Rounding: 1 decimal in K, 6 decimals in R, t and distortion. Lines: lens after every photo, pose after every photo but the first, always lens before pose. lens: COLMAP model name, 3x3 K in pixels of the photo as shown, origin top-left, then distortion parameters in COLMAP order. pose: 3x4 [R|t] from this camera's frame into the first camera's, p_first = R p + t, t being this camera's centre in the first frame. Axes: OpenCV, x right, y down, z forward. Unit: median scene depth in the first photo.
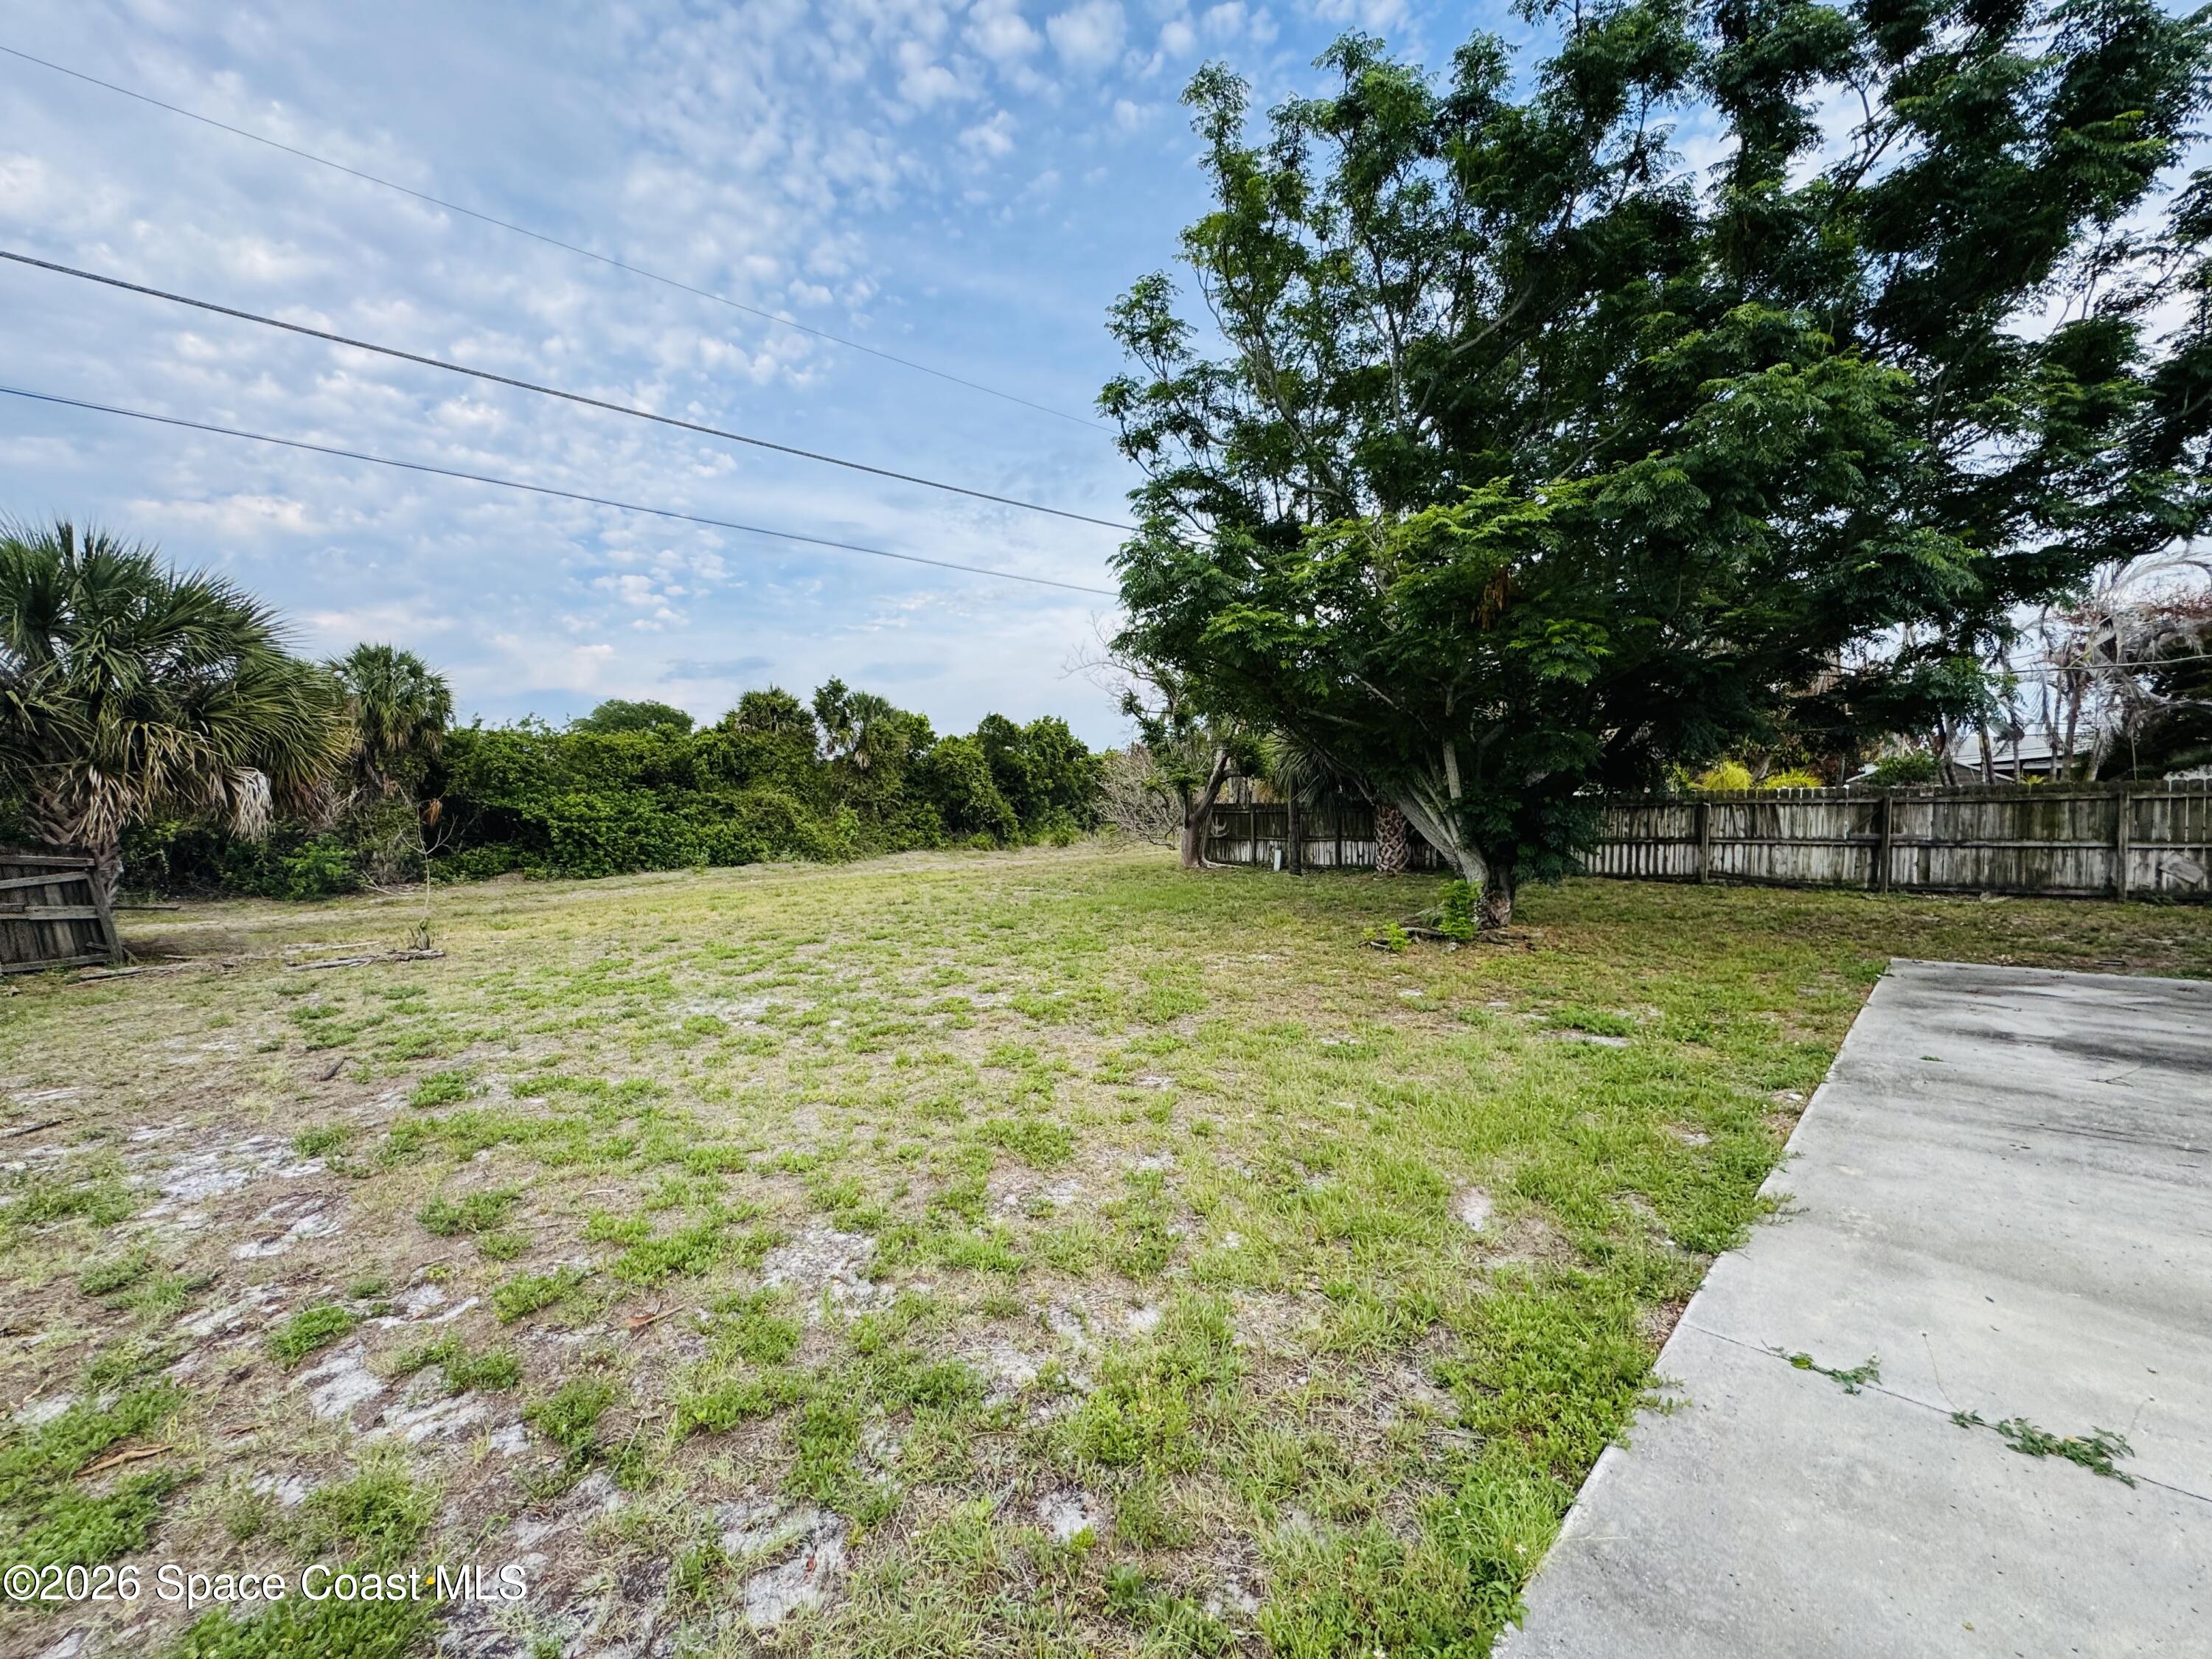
lens RADIAL K [[890.1, 0, 1114.6], [0, 890.1, 828.4], [0, 0, 1]] dist [-0.000998, -0.000078]
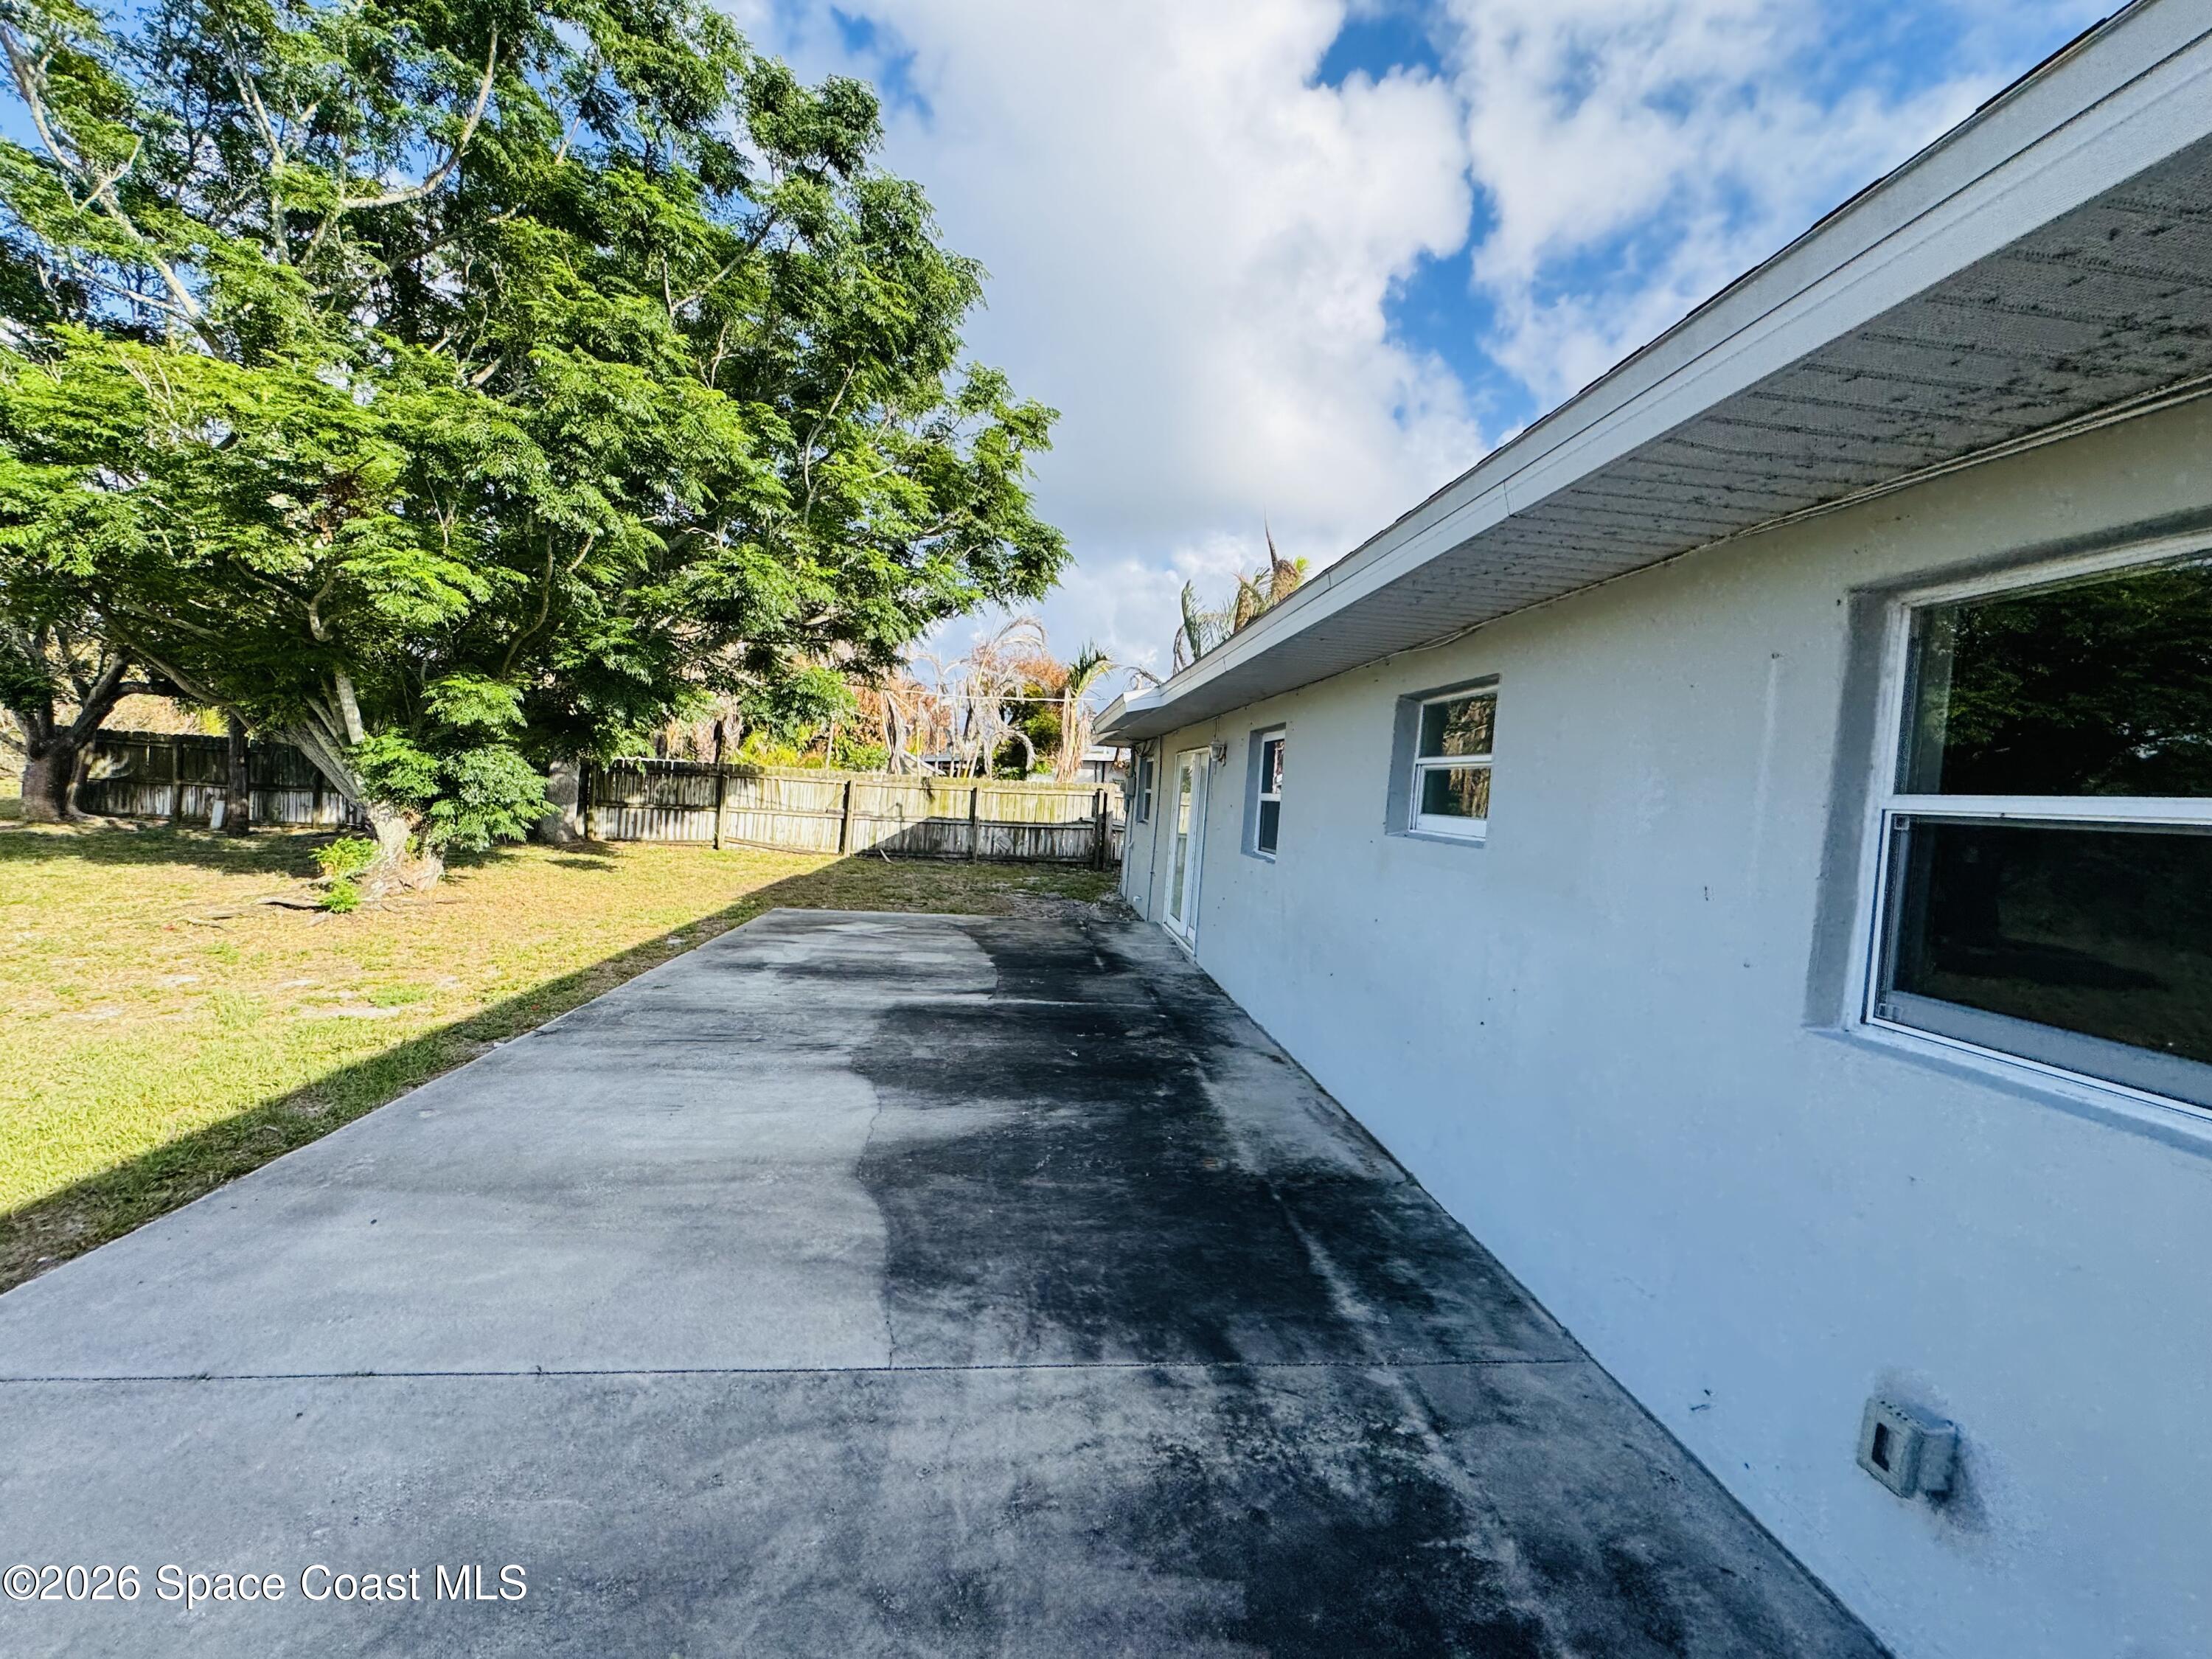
lens RADIAL K [[890.1, 0, 1115.8], [0, 890.1, 827.4], [0, 0, 1]] dist [-0.000998, -0.000078]
pose [[0.632205, 0.026506, 0.774347, 0.239925], [-0.052519, 0.998582, 0.008697, 0.002691], [-0.773019, -0.046166, 0.632701, -0.109845]]
